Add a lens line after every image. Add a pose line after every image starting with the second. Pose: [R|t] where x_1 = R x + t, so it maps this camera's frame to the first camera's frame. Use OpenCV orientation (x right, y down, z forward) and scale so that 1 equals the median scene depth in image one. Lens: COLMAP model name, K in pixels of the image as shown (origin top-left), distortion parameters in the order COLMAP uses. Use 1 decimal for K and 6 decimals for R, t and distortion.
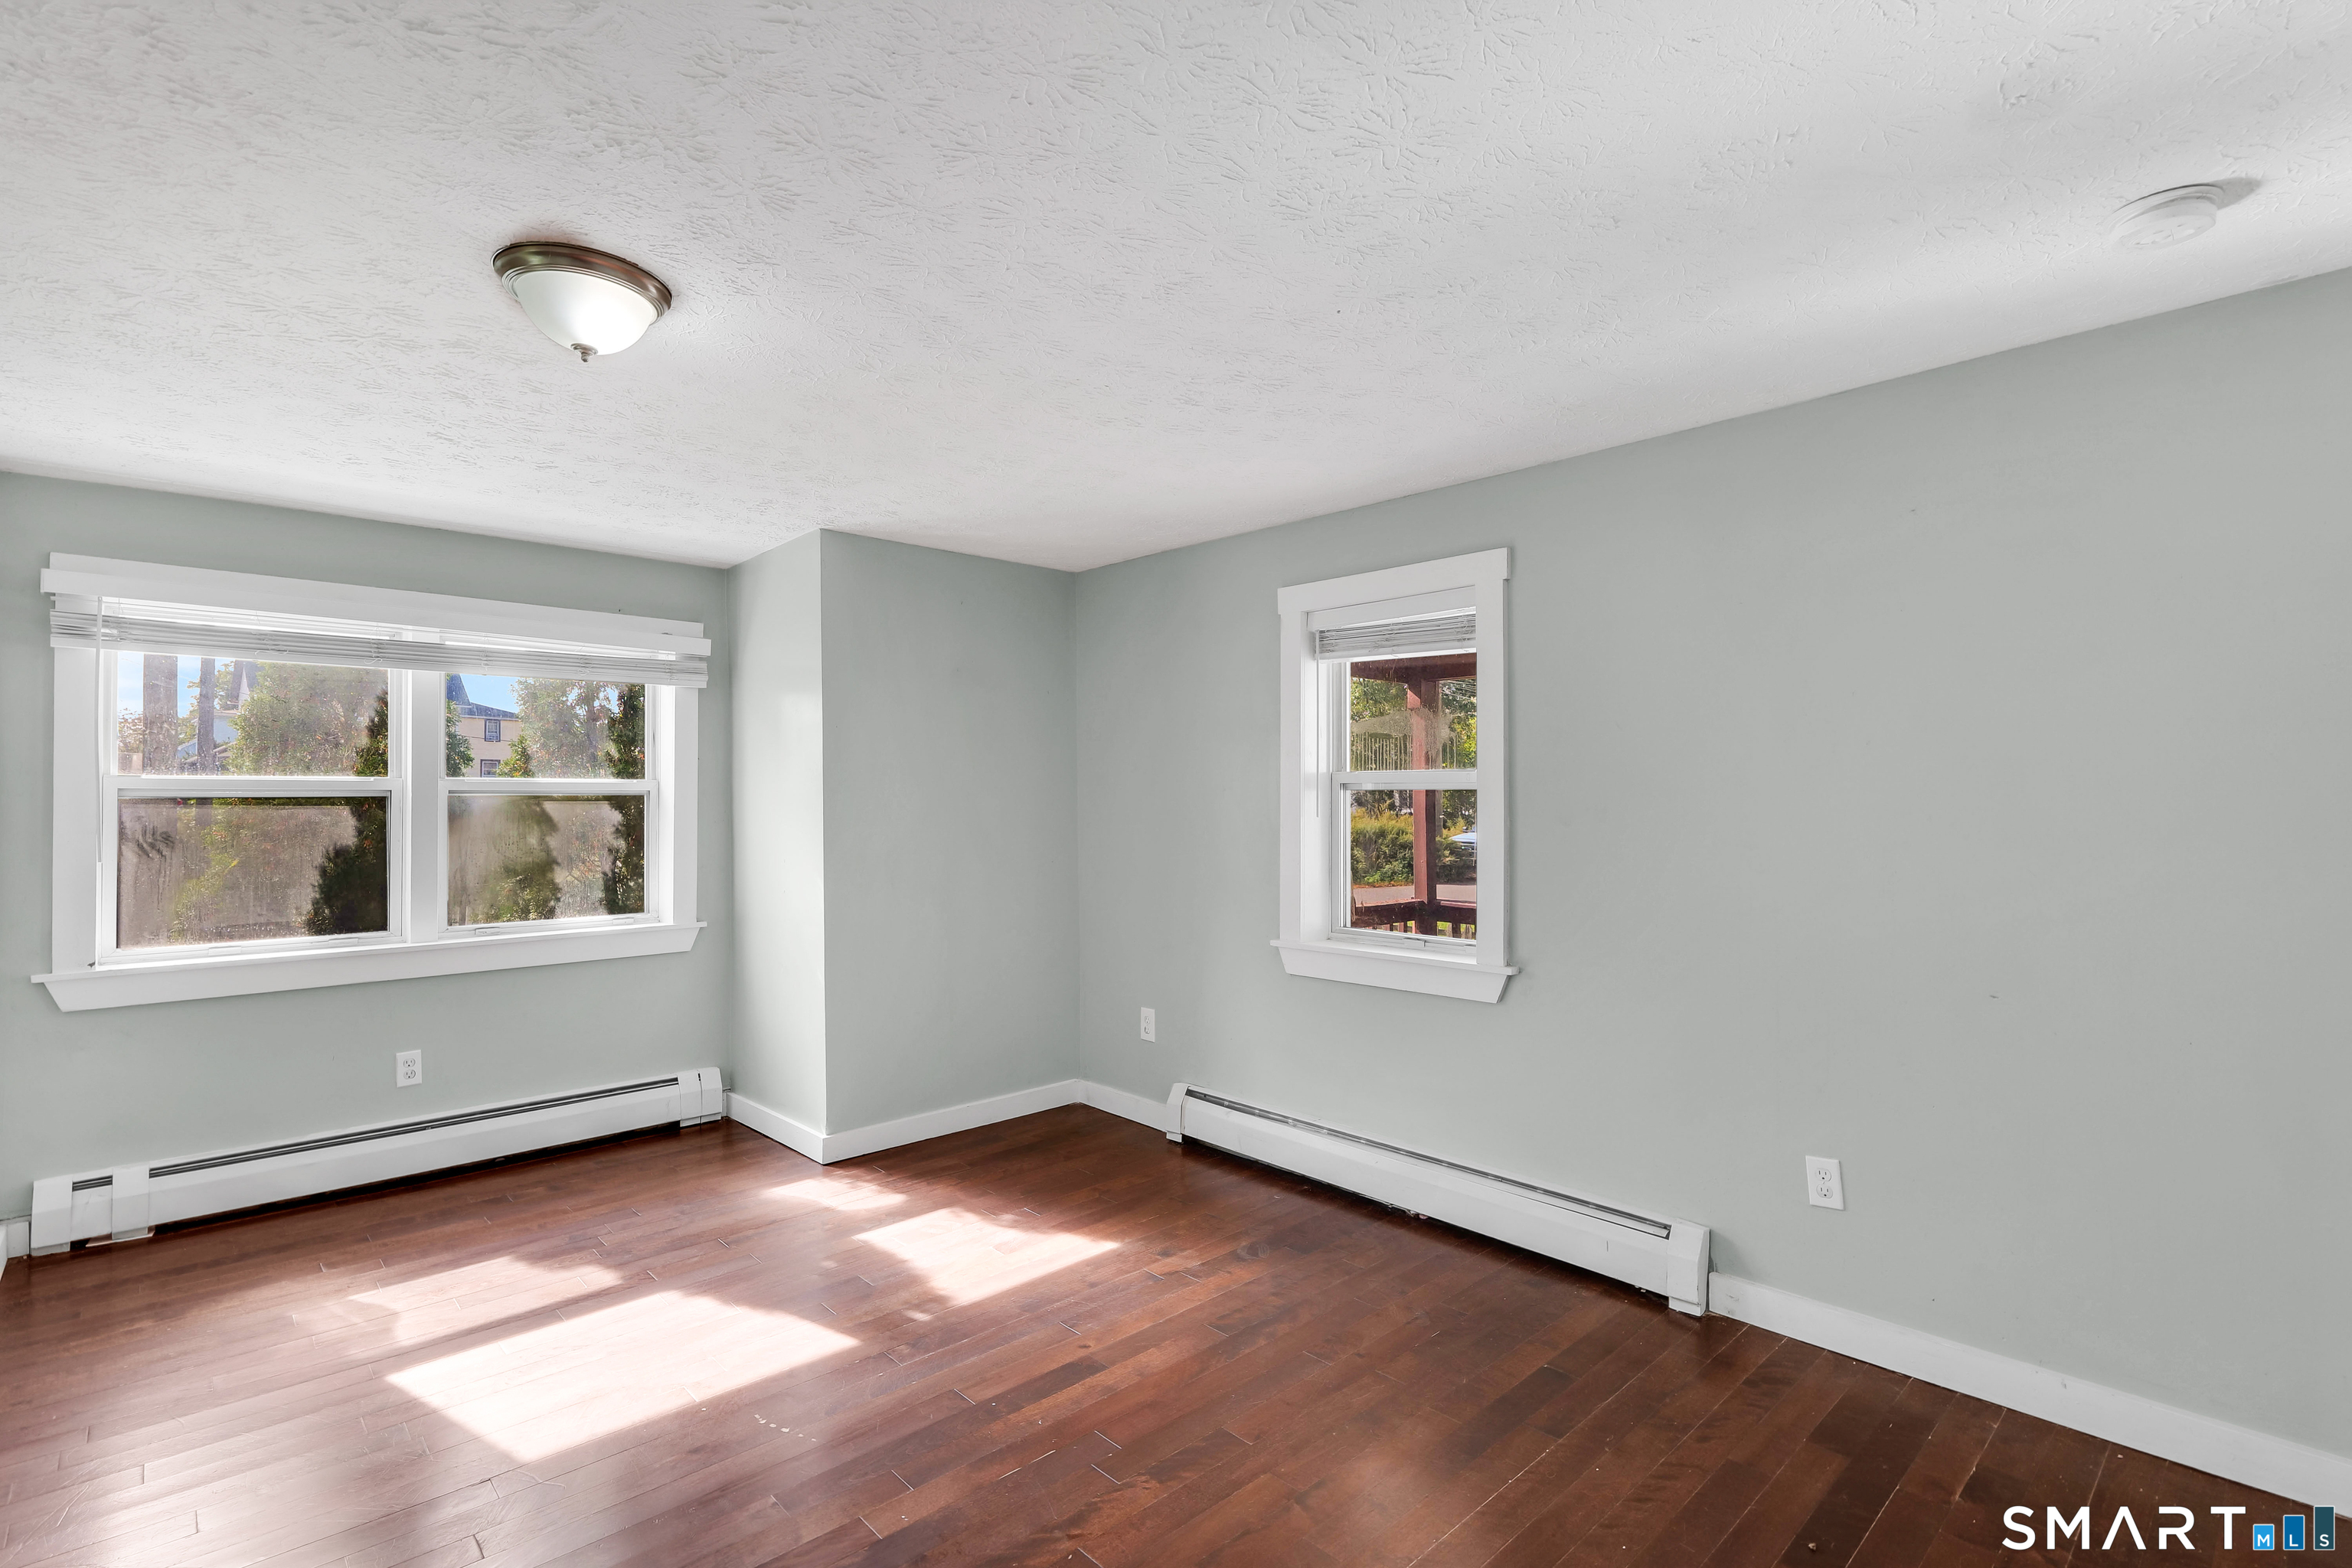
lens RADIAL K [[1114.5, 0, 1176.0], [0, 1114.5, 784.0], [0, 0, 1]] dist [-0.000824, -0.000242]
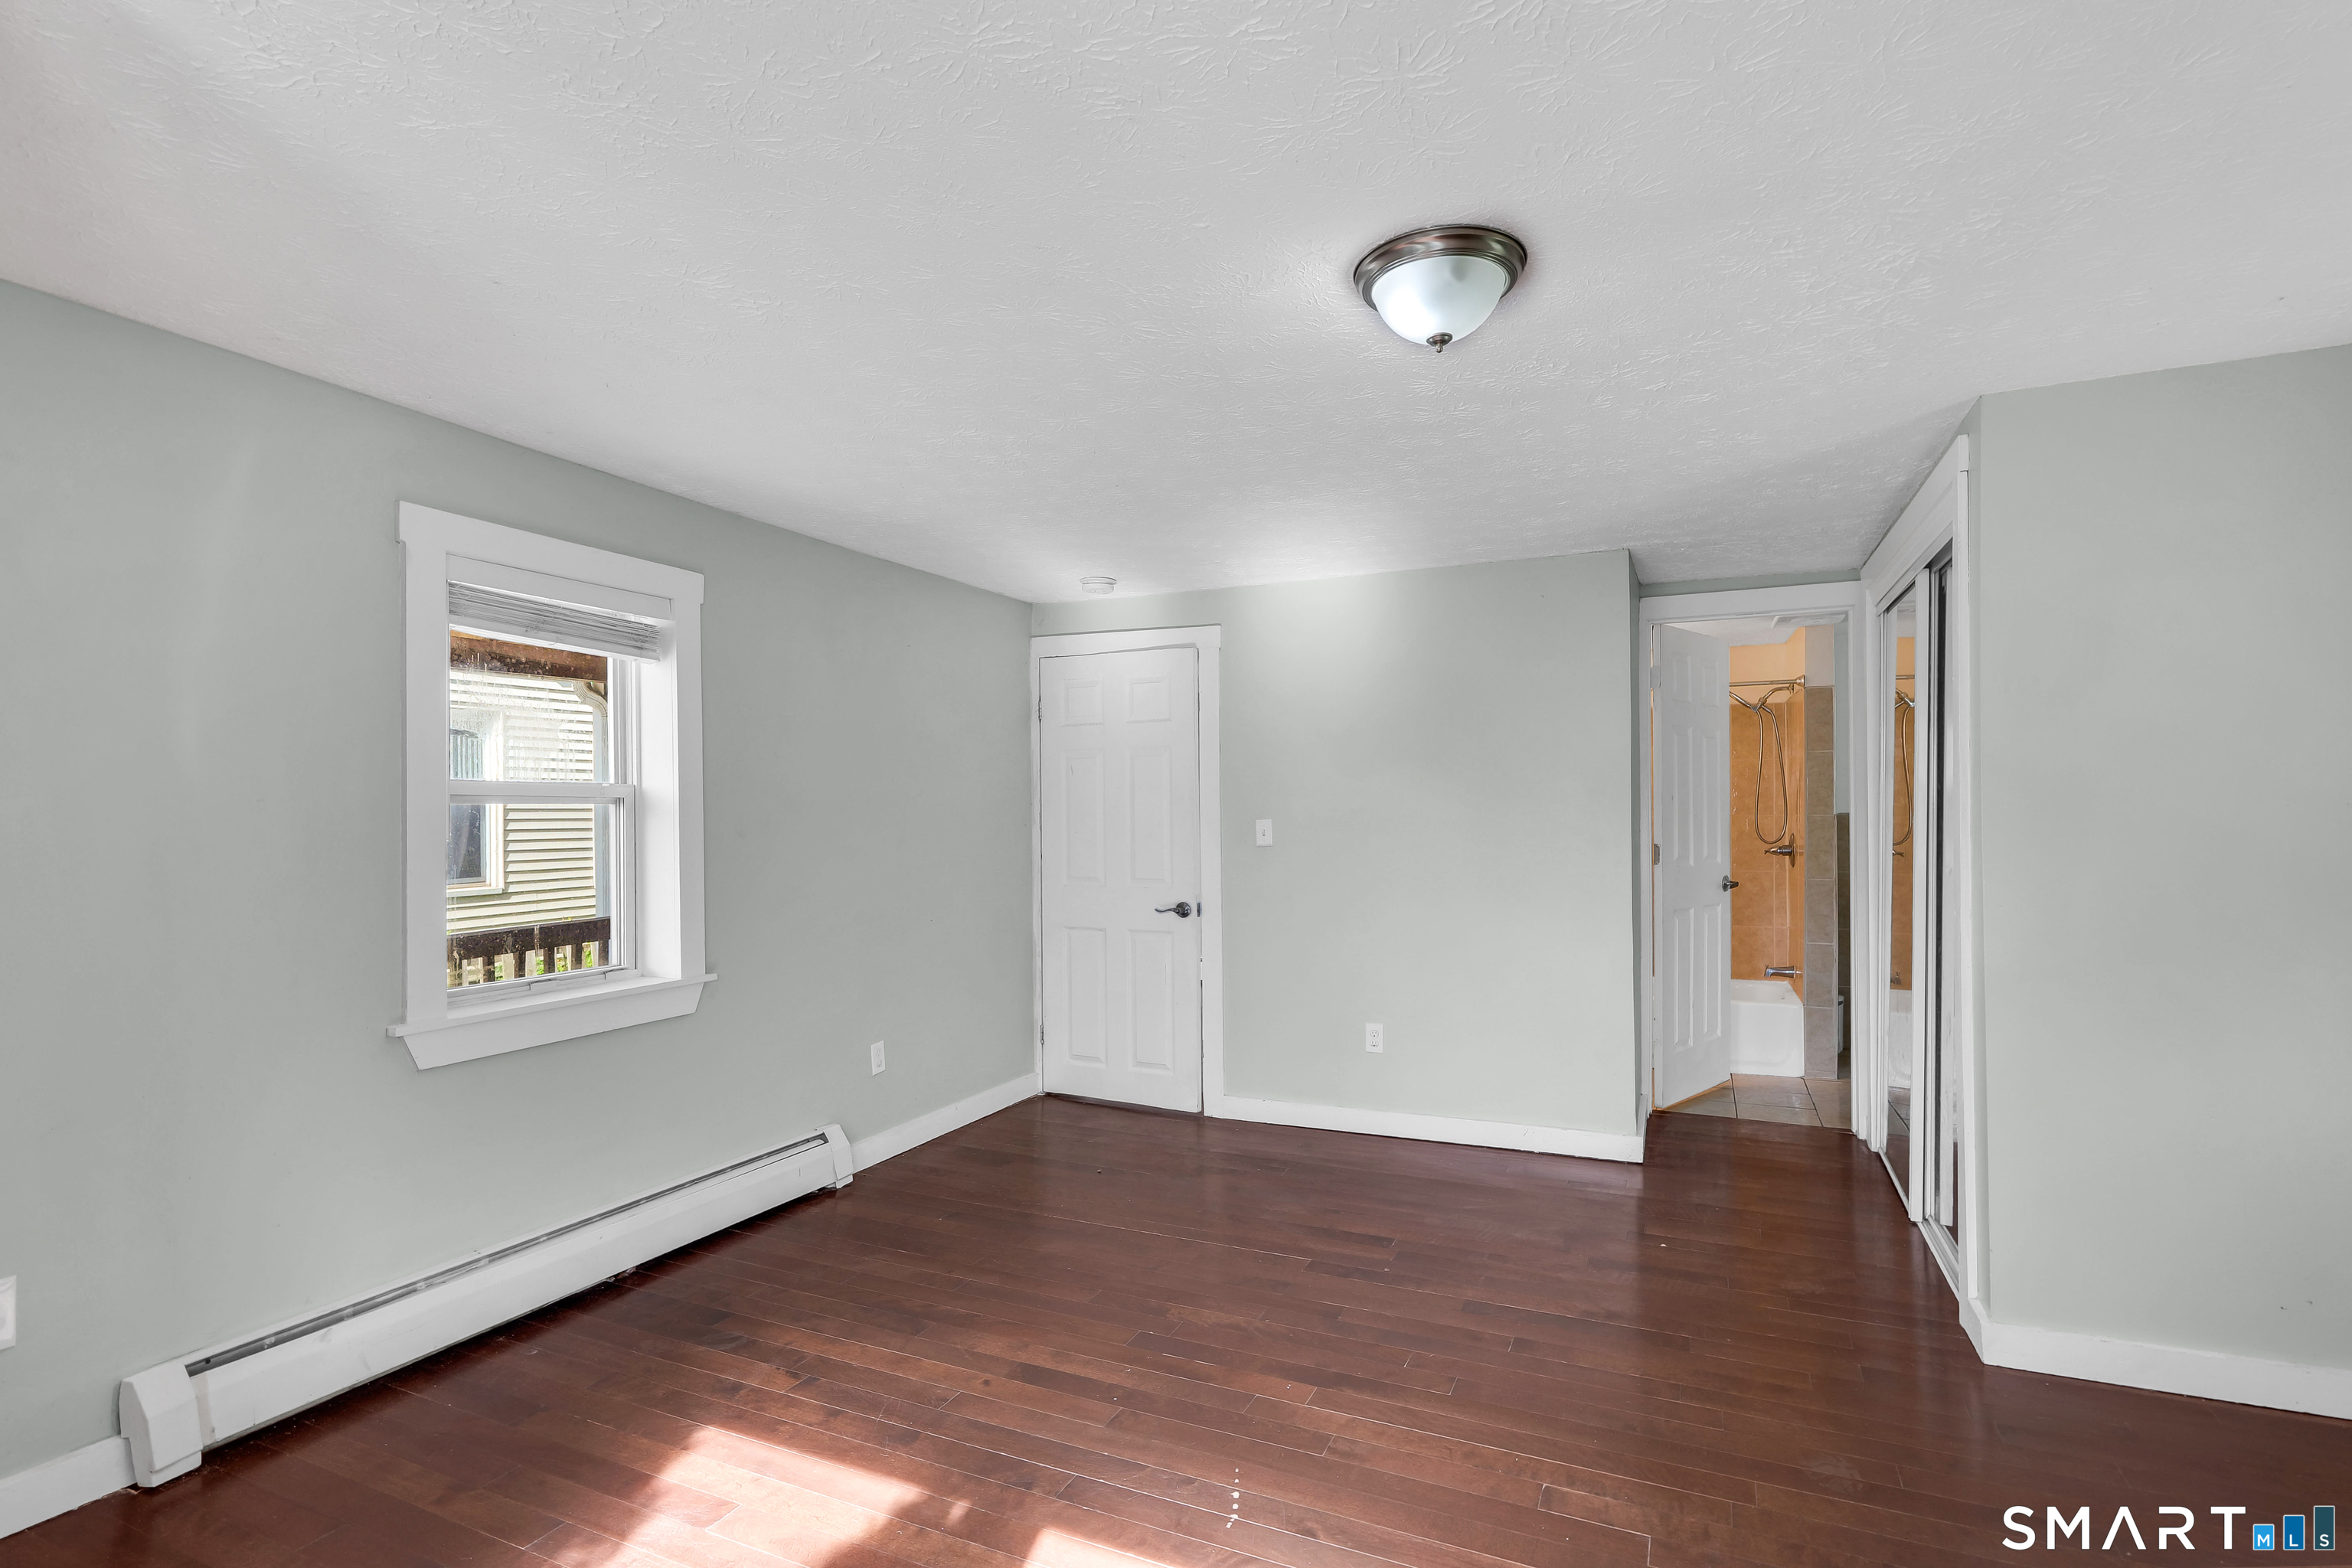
lens RADIAL K [[1101.2, 0, 1165.9], [0, 1101.2, 797.5], [0, 0, 1]] dist [0.003154, 0.000609]
pose [[-0.371085, 0.018025, 0.928424, -0.740829], [-0.005950, 0.999745, -0.021788, 0.016101], [-0.928580, -0.013609, -0.370883, 0.876435]]
